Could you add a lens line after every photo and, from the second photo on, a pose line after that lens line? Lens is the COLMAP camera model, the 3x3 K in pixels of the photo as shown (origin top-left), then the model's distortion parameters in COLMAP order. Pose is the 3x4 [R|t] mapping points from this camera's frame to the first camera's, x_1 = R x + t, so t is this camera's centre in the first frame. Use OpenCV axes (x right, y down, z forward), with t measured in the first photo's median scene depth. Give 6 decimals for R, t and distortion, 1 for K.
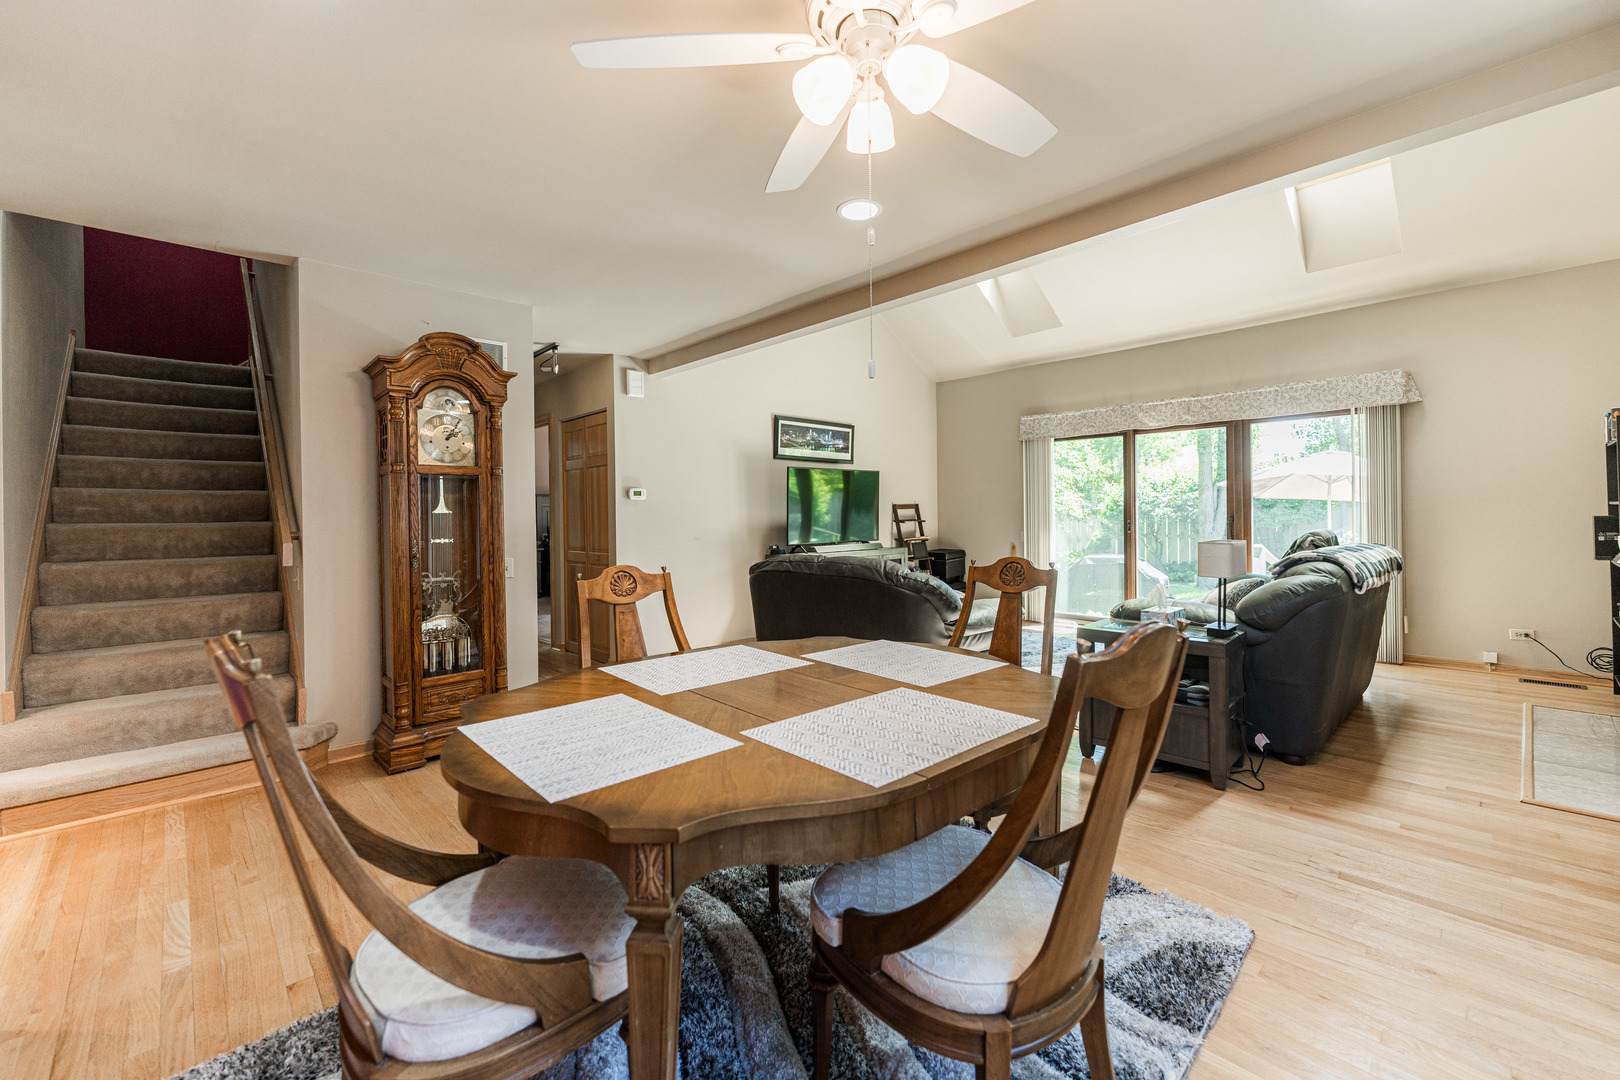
lens RADIAL K [[674.7, 0, 802.8], [0, 674.7, 506.8], [0, 0, 1]] dist [0.000647, 0.000060]
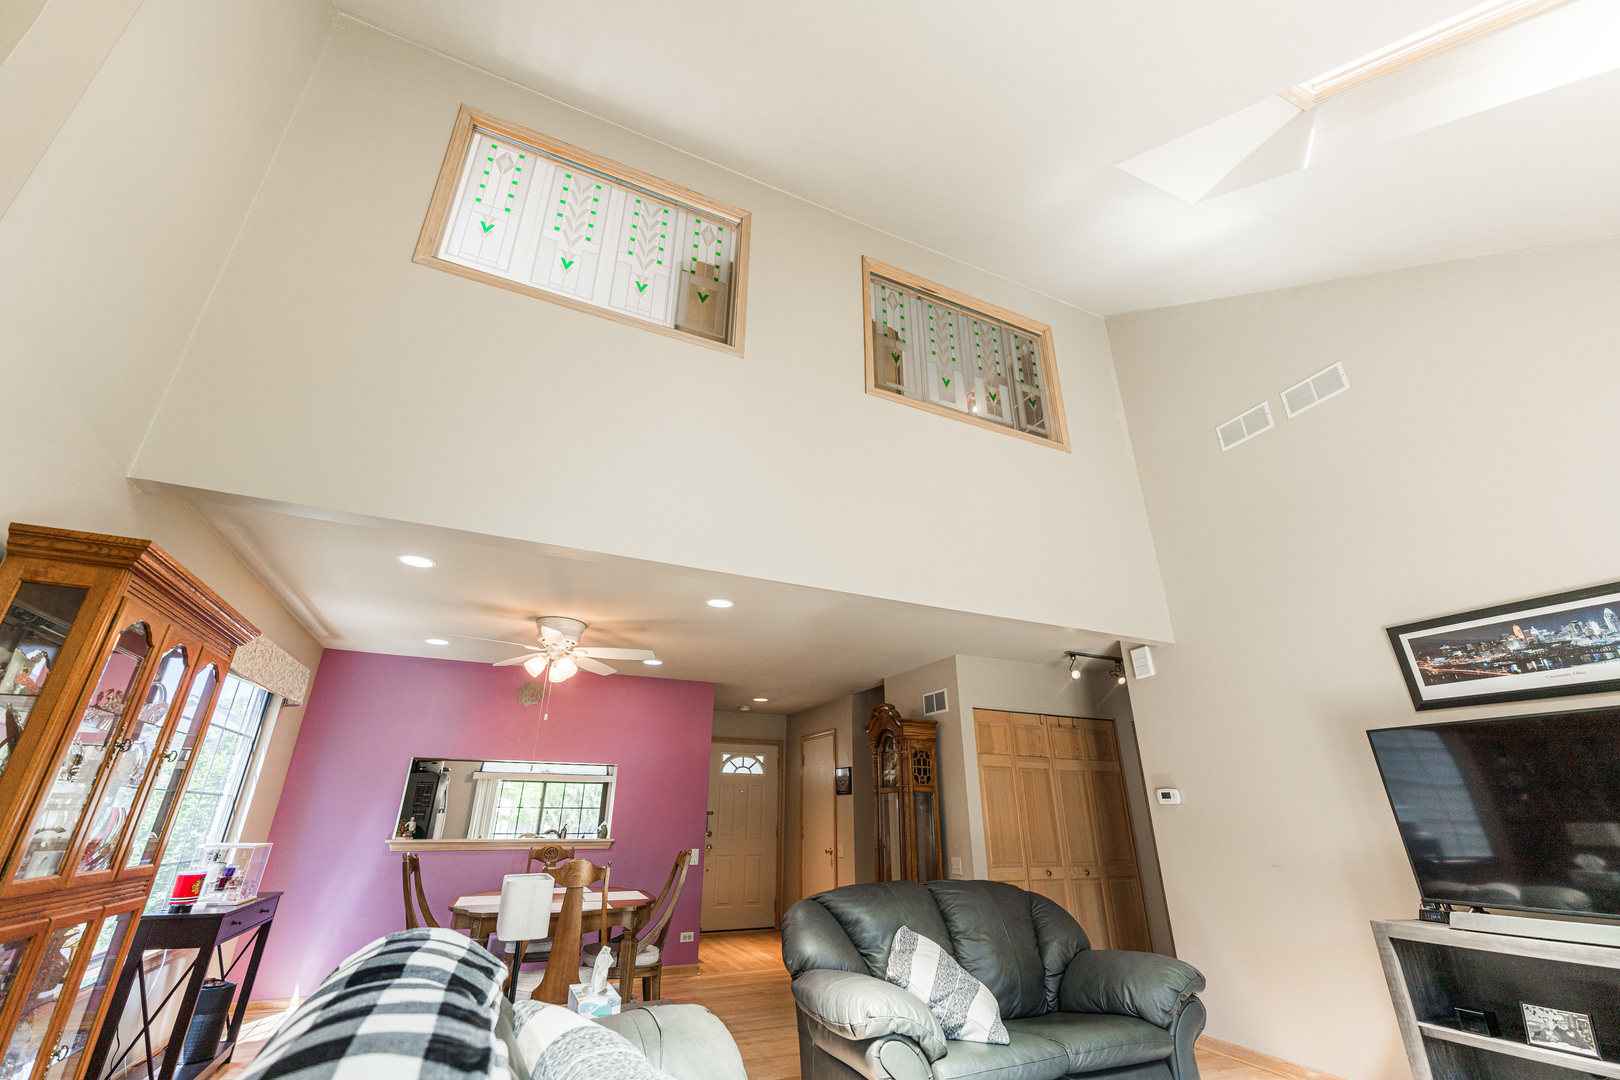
lens RADIAL K [[656.7, 0, 810.0], [0, 656.7, 540.0], [0, 0, 1]] dist [0.002068, 0.000239]
pose [[-0.324293, -0.359862, -0.874833, 0.685455], [0.012086, 0.923162, -0.384222, -0.004710], [0.945879, -0.135174, -0.295026, 0.833701]]
